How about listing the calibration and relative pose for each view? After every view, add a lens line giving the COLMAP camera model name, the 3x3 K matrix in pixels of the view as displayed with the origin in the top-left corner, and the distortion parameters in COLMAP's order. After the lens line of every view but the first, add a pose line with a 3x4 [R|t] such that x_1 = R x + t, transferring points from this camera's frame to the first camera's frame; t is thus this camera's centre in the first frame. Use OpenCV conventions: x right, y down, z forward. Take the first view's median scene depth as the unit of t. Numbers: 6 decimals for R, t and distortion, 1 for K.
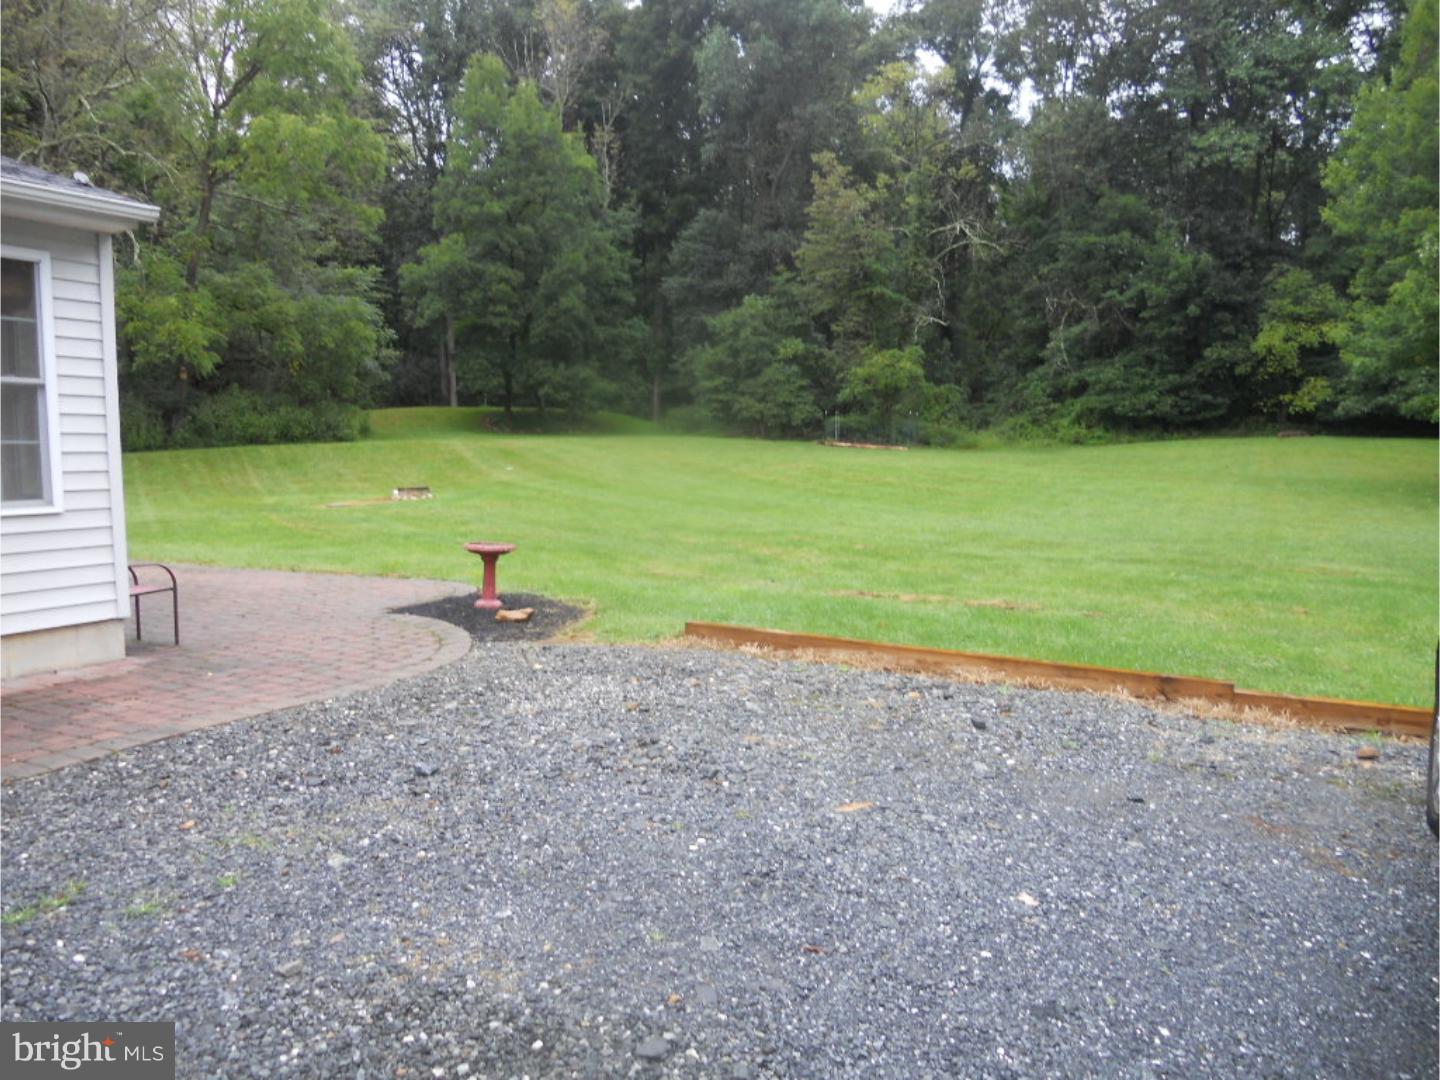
lens RADIAL K [[1094.4, 0, 720.0], [0, 1094.4, 540.0], [0, 0, 1]] dist [-0.081103, 0.044308]
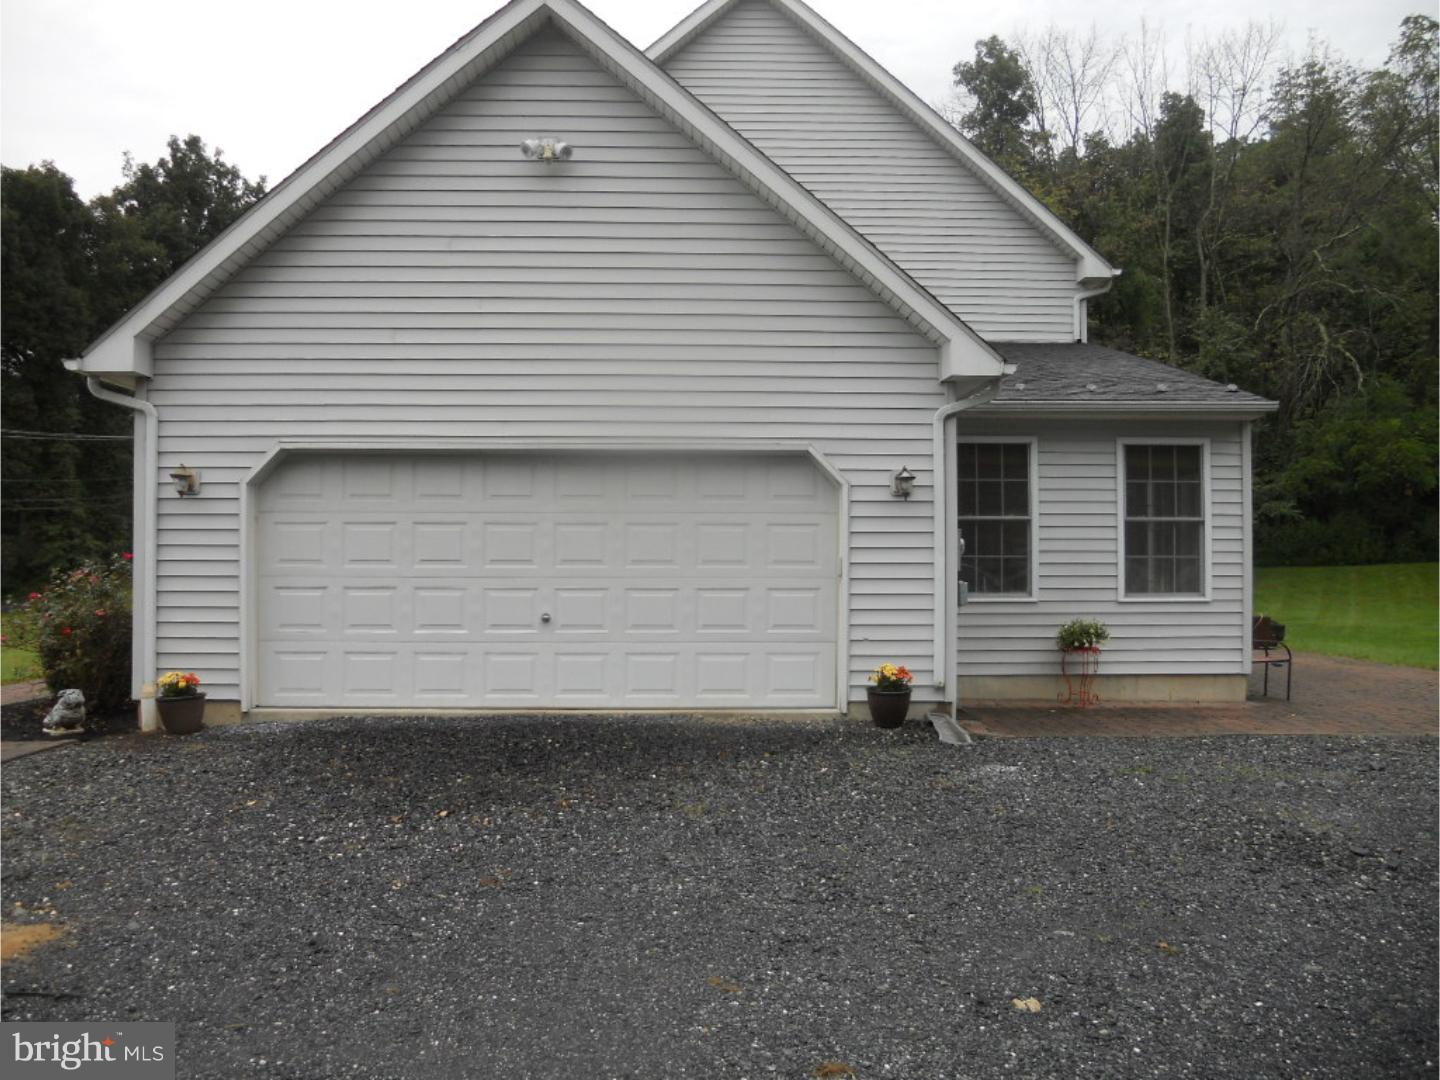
lens RADIAL K [[1094.4, 0, 720.0], [0, 1094.4, 540.0], [0, 0, 1]] dist [-0.081103, 0.044308]
pose [[0.489510, -0.012246, -0.871912, 0.363559], [-0.079754, 0.995082, -0.058752, 0.030485], [0.868343, 0.098298, 0.486125, -0.357201]]
